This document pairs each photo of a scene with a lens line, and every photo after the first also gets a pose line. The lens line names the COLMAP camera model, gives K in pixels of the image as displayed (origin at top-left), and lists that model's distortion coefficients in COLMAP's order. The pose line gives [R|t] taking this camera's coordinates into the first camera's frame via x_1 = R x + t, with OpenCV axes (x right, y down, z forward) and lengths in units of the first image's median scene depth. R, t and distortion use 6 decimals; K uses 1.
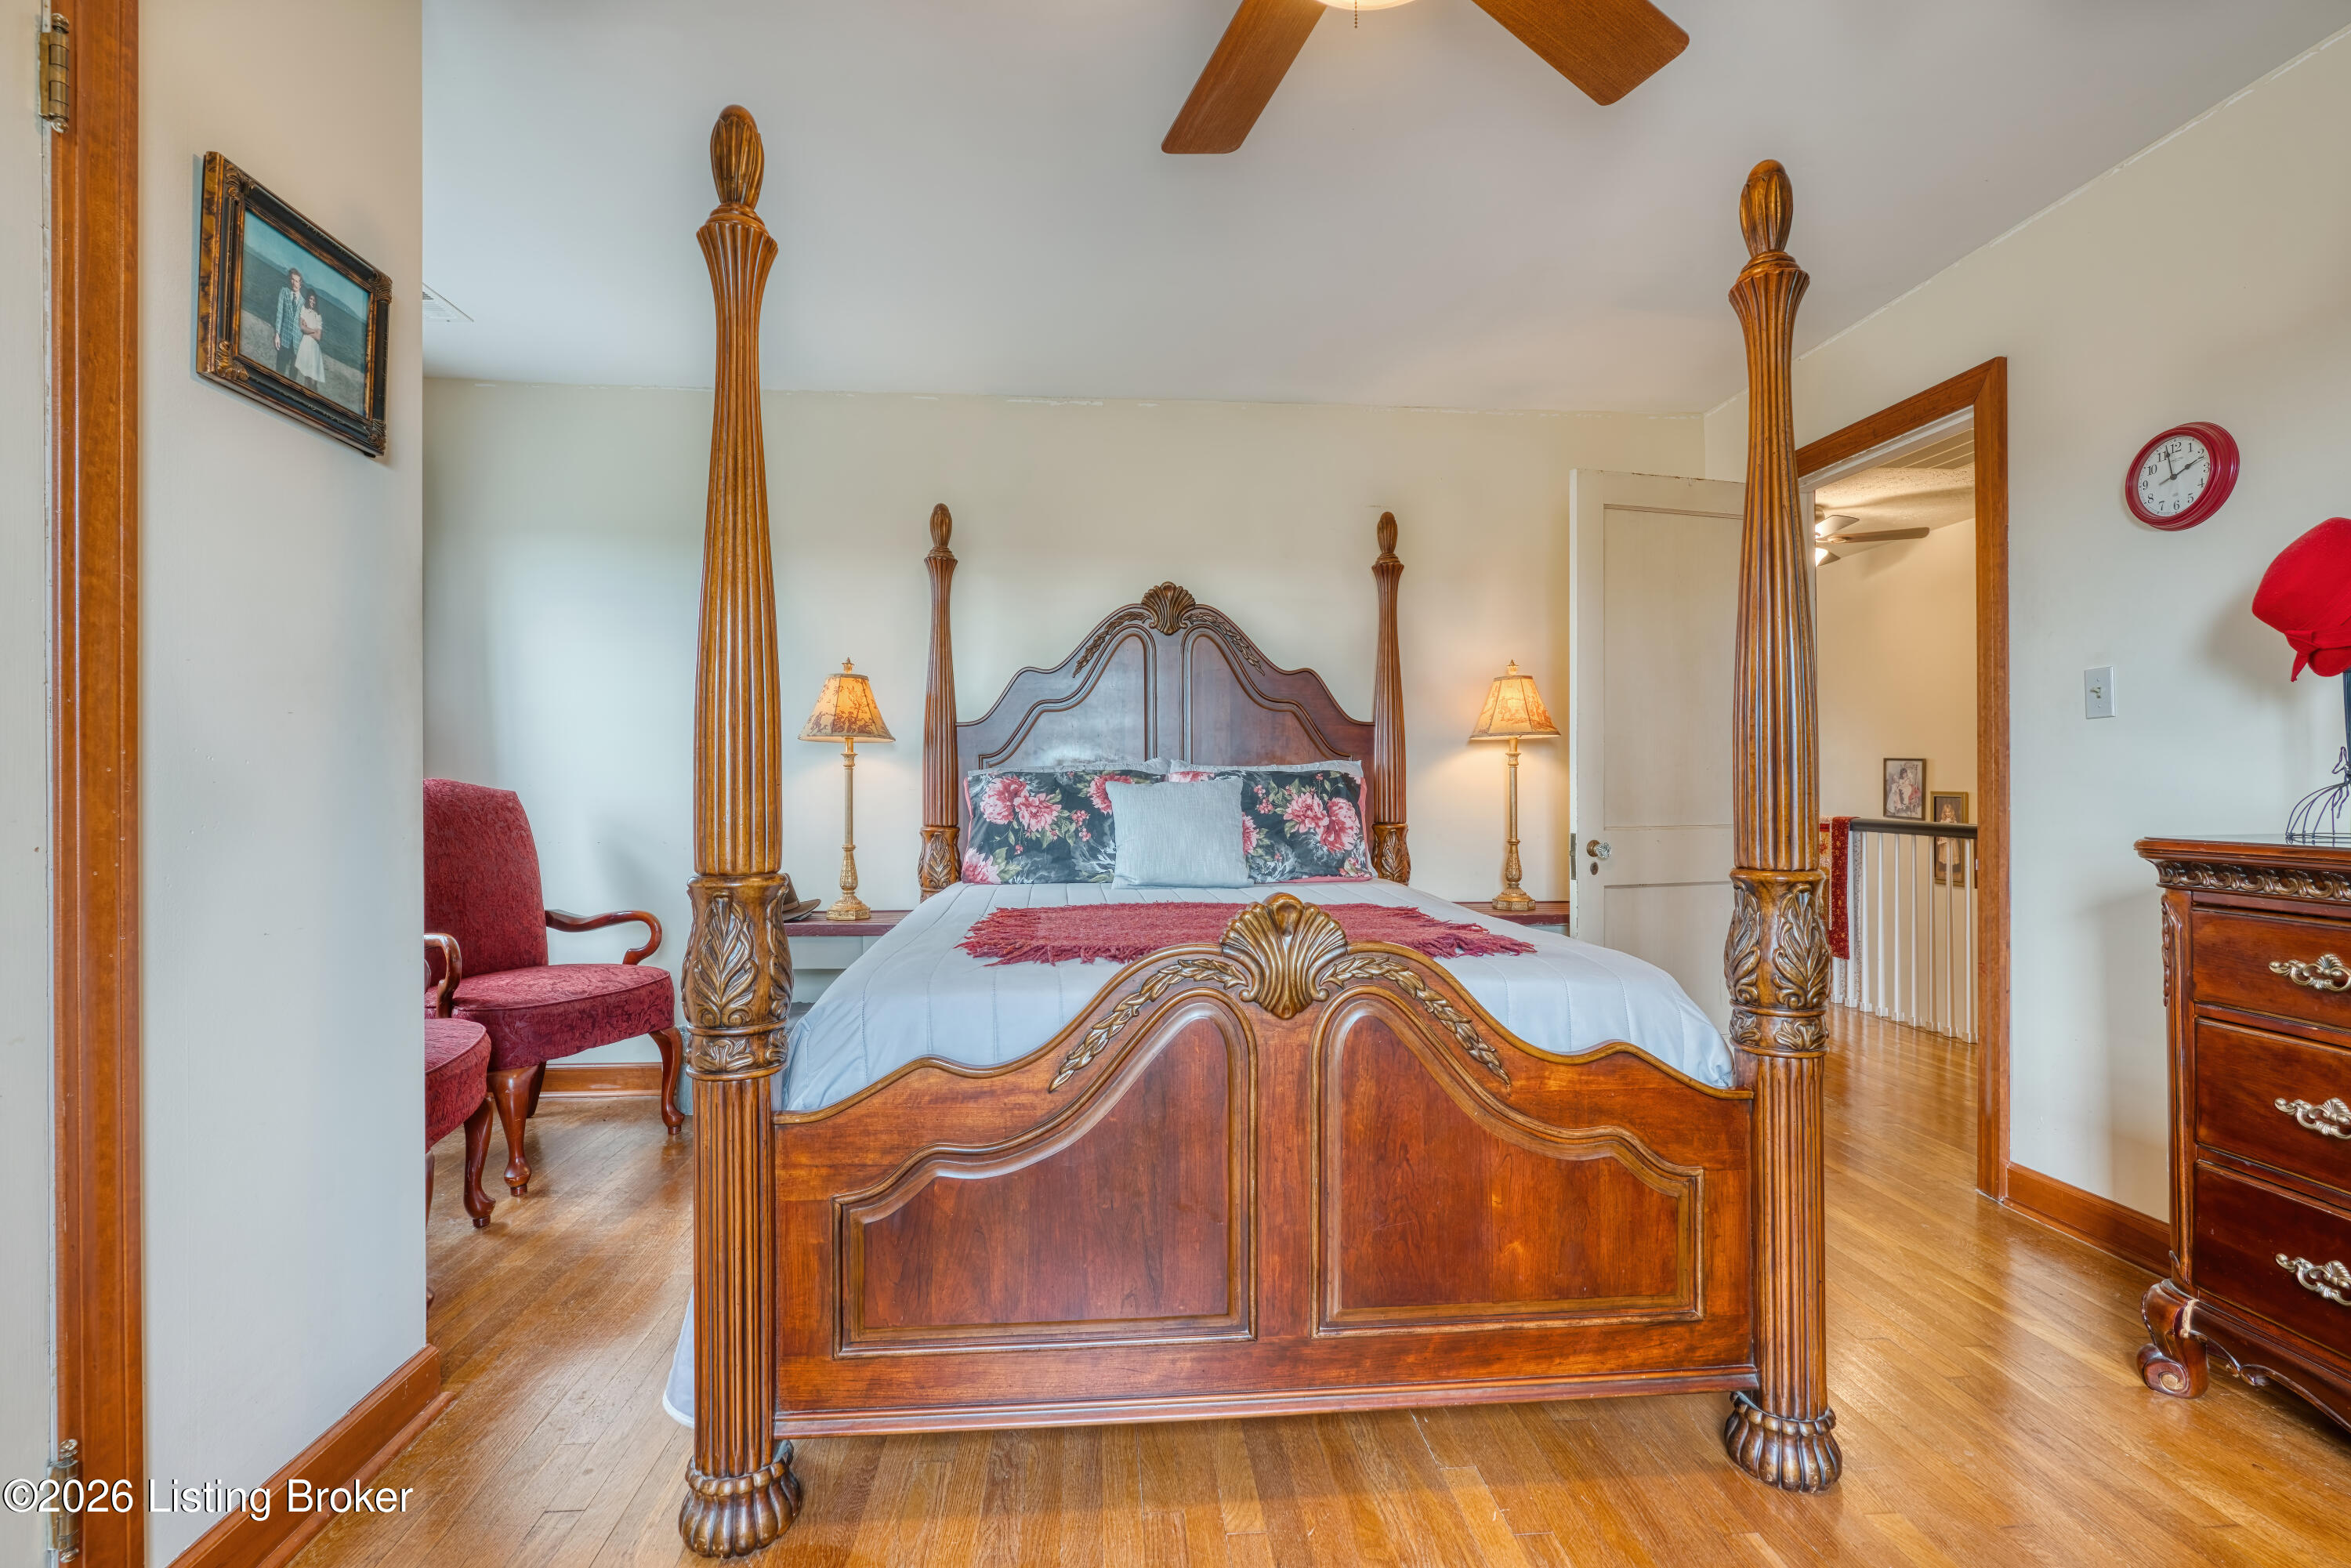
lens RADIAL K [[1078.6, 0, 1127.0], [0, 1078.6, 782.4], [0, 0, 1]] dist [-0.011332, 0.003566]
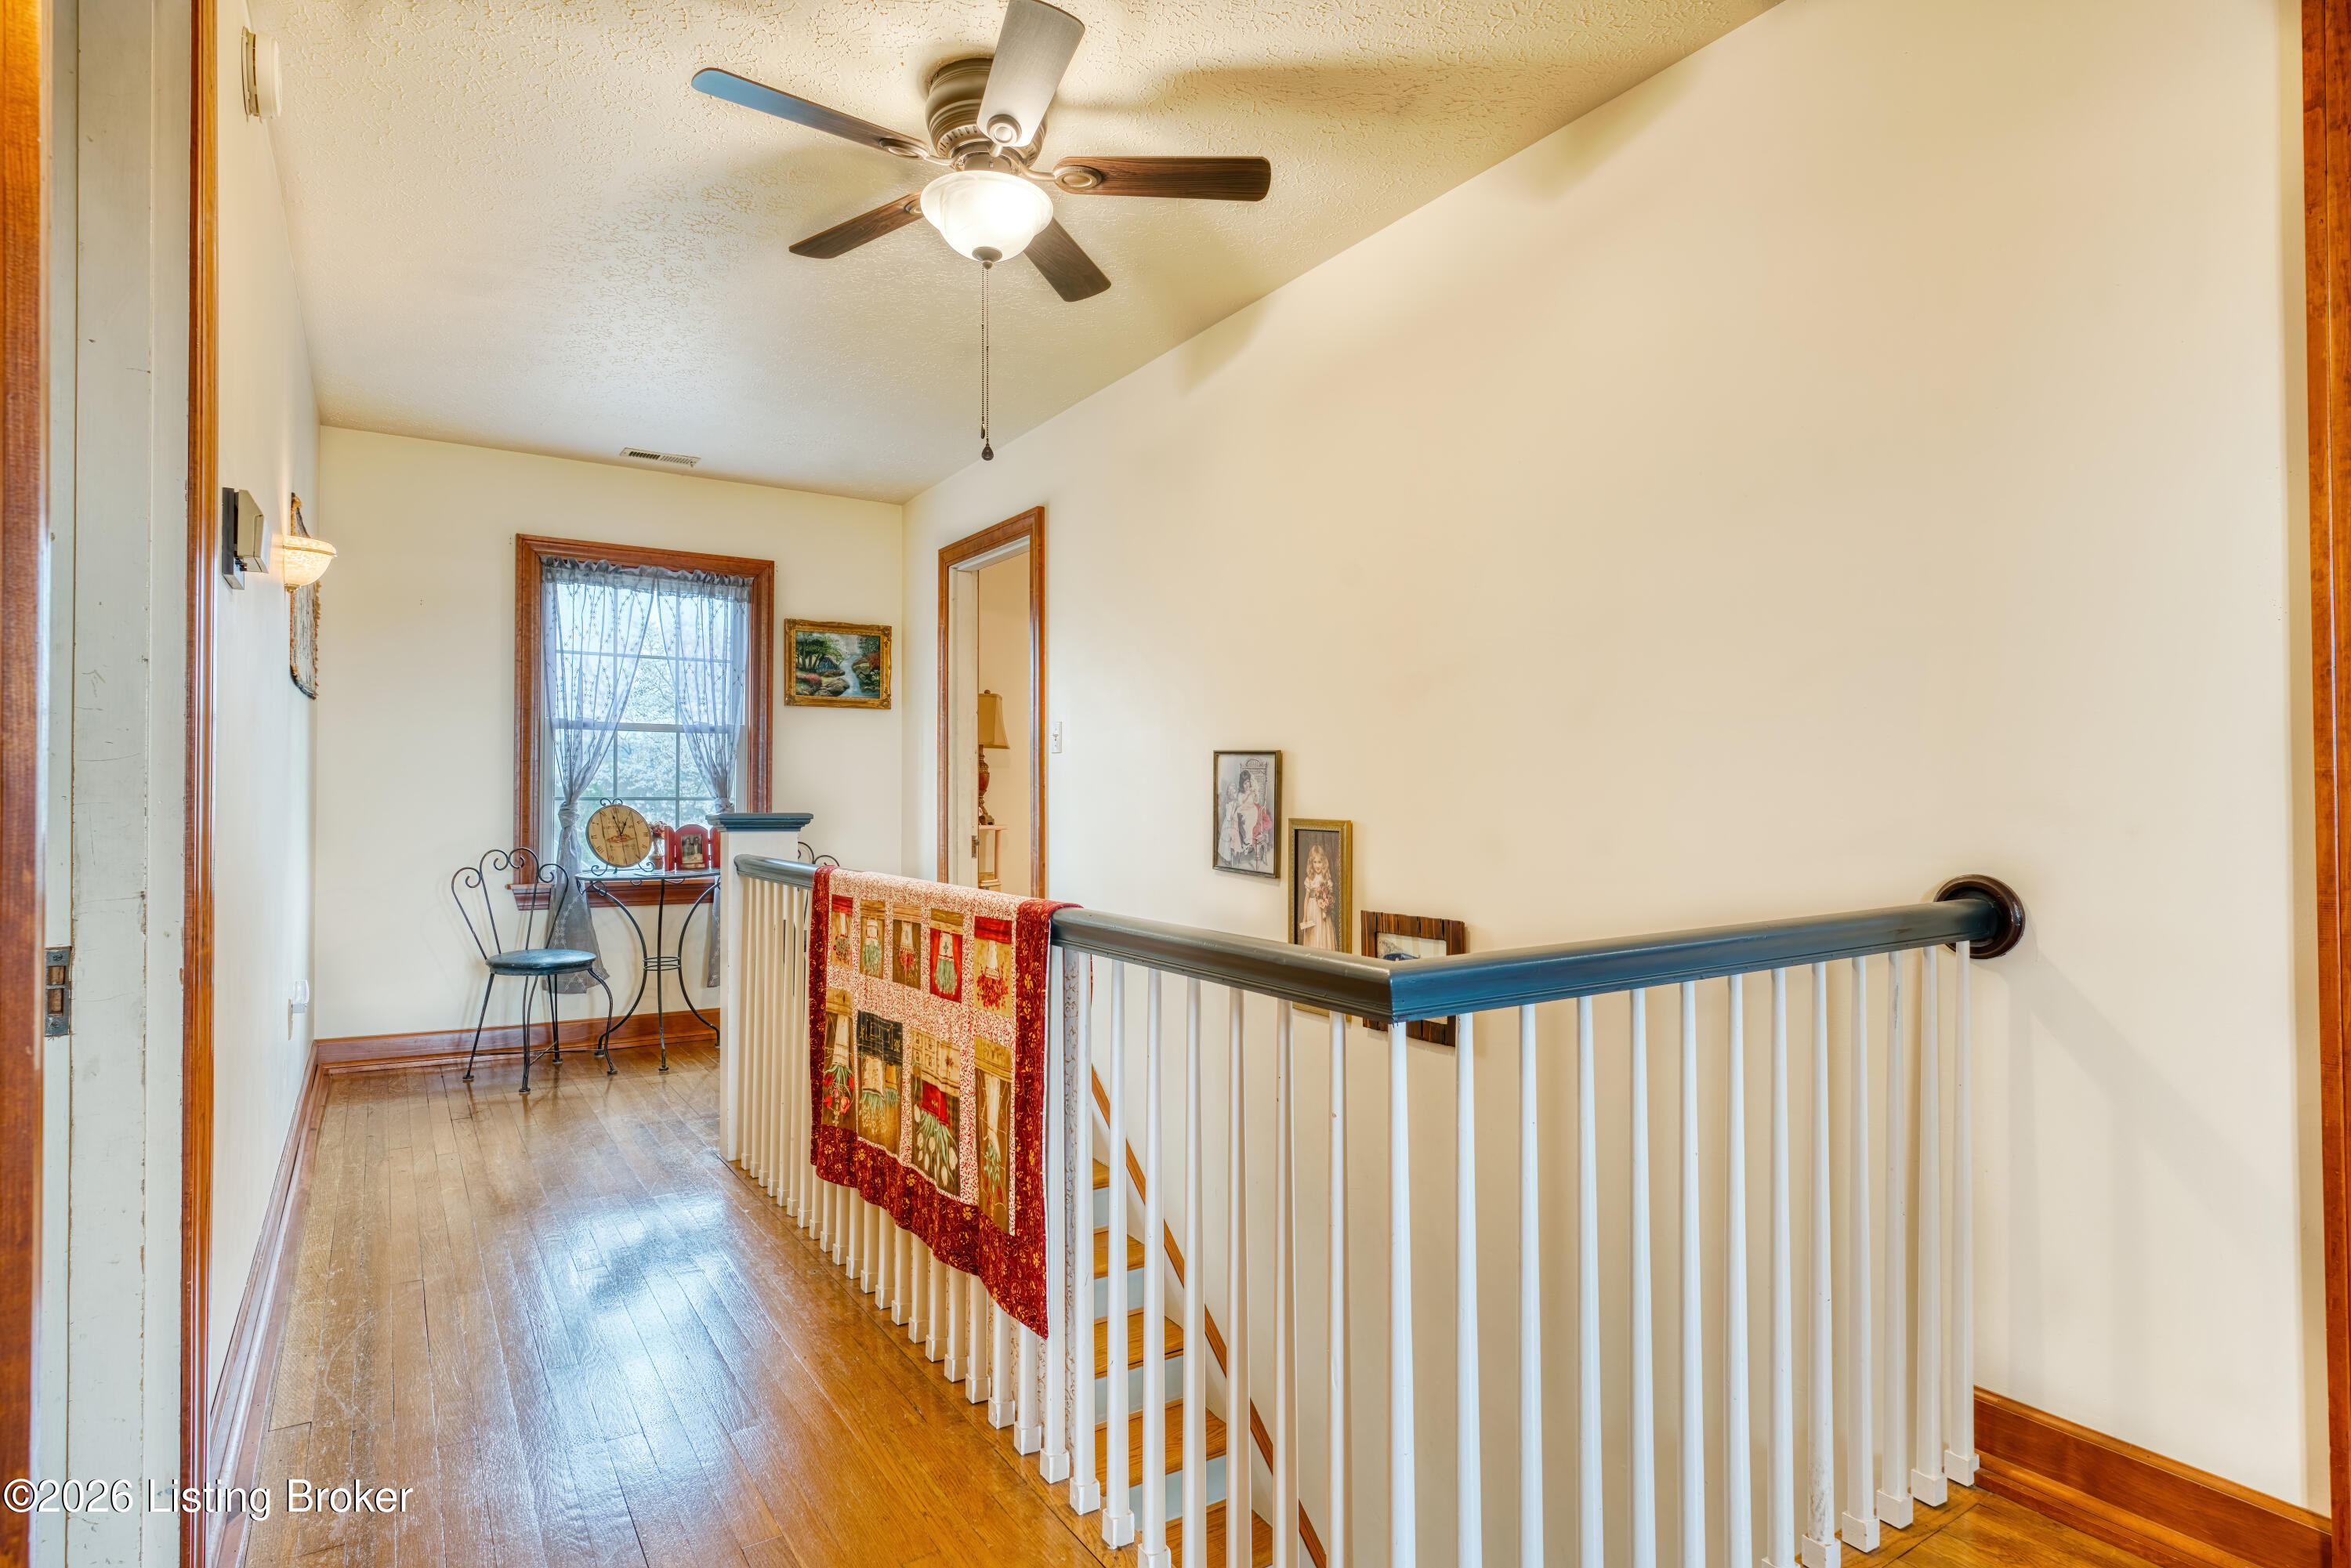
lens RADIAL K [[1255.1, 0, 1163.2], [0, 1255.1, 781.9], [0, 0, 1]] dist [0.004391, 0.000130]
pose [[0.875586, 0.007679, 0.483000, 0.753062], [-0.000707, 0.999893, -0.014615, 0.000589], [-0.483061, 0.012456, 0.875498, 0.939424]]
